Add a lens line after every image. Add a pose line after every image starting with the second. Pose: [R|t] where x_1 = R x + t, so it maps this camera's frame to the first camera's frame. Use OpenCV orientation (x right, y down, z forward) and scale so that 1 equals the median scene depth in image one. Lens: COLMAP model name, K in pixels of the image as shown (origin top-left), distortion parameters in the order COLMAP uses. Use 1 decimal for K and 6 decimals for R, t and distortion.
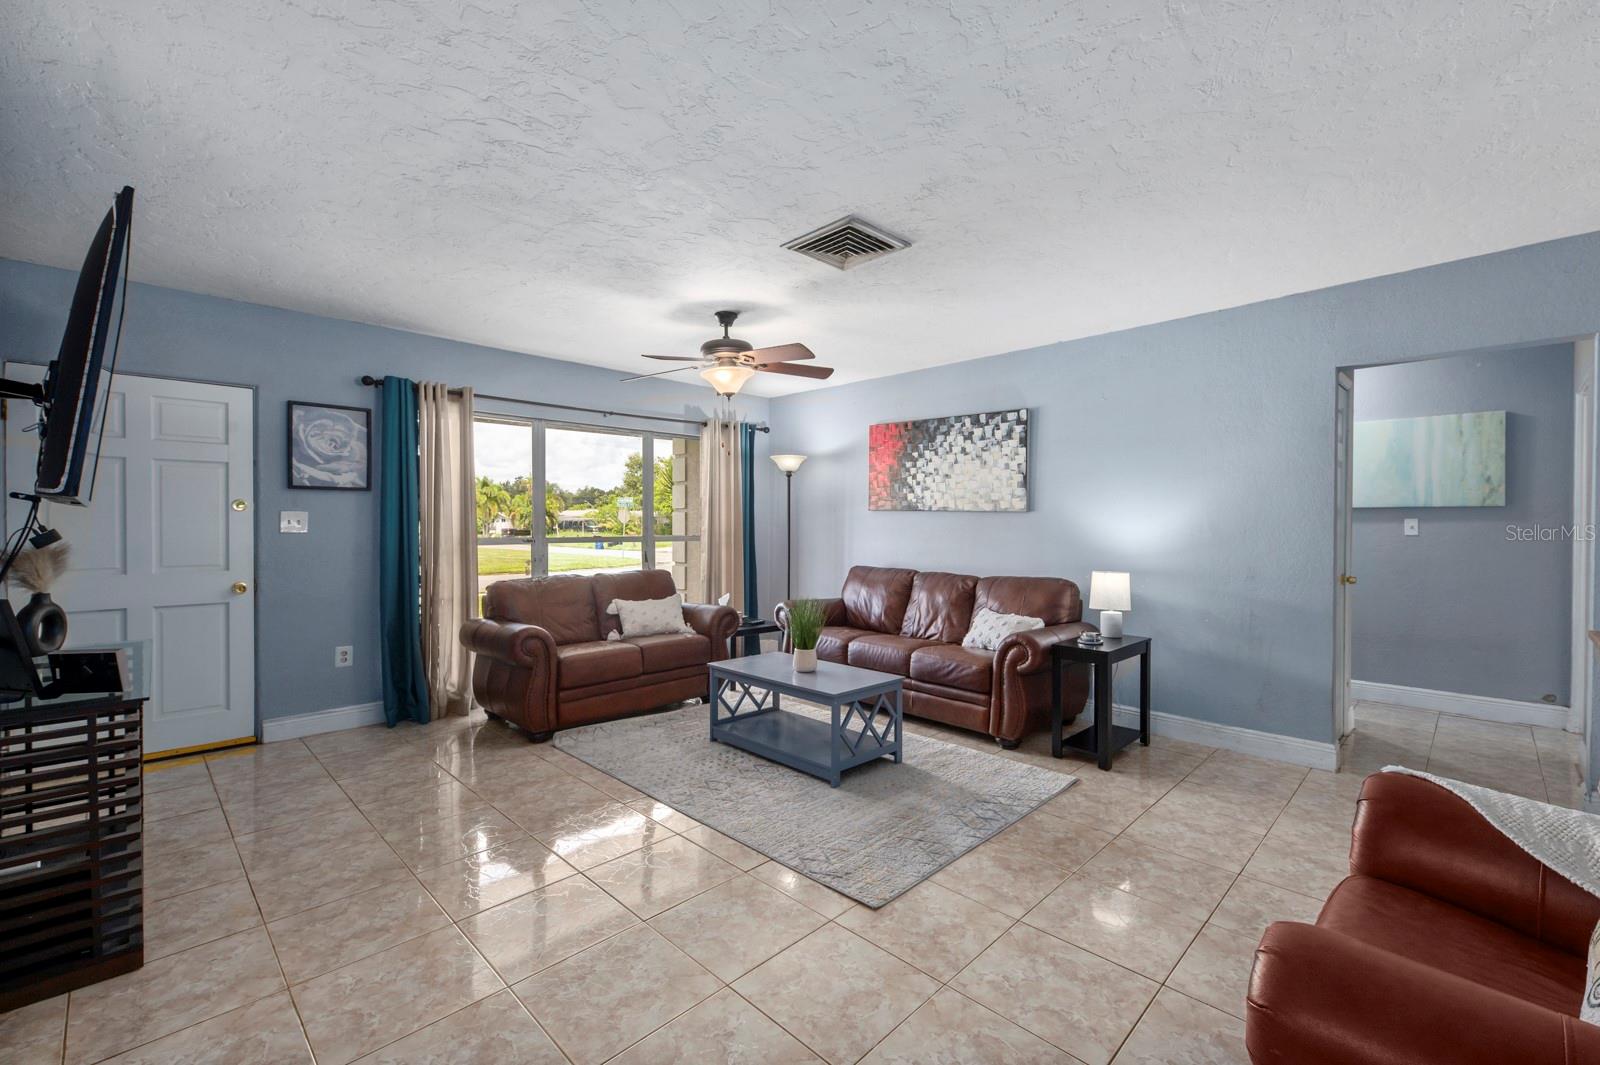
lens RADIAL K [[687.7, 0, 797.6], [0, 687.7, 524.5], [0, 0, 1]] dist [0.004592, -0.000375]
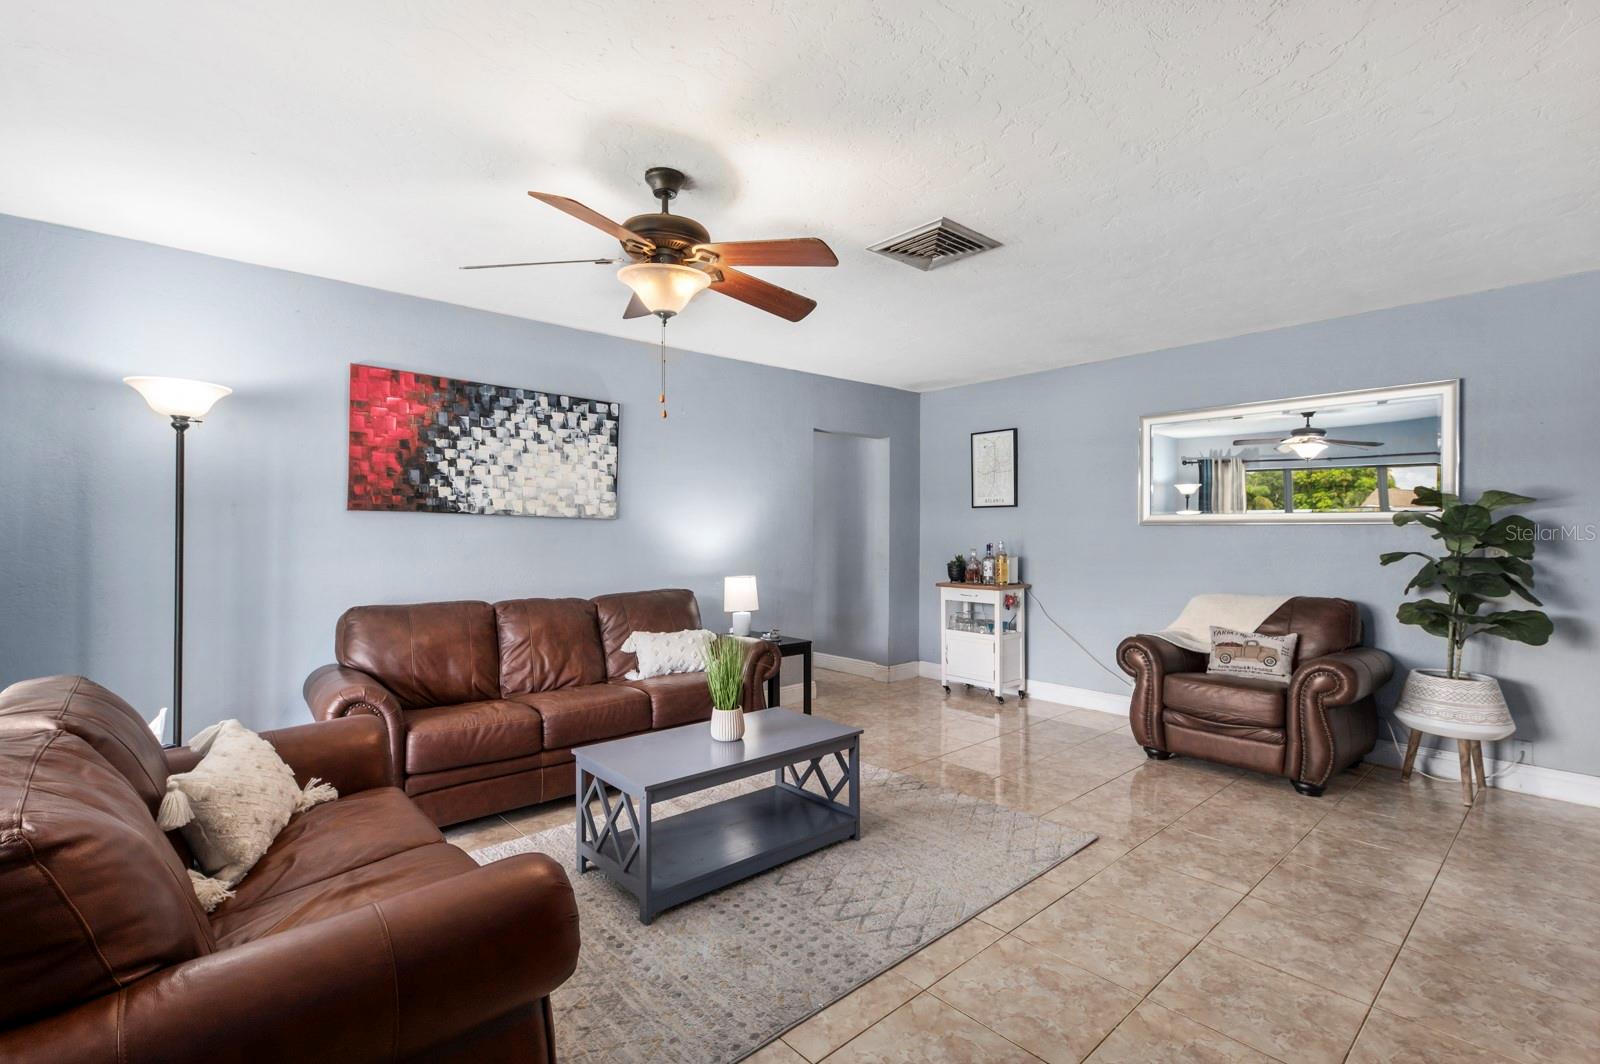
lens RADIAL K [[715.6, 0, 807.3], [0, 715.6, 534.4], [0, 0, 1]] dist [0.008868, -0.003635]
pose [[0.038056, -0.000438, 0.999276, -0.544126], [0.007605, 0.999971, 0.000149, 0.003052], [-0.999247, 0.007594, 0.038058, 0.666612]]
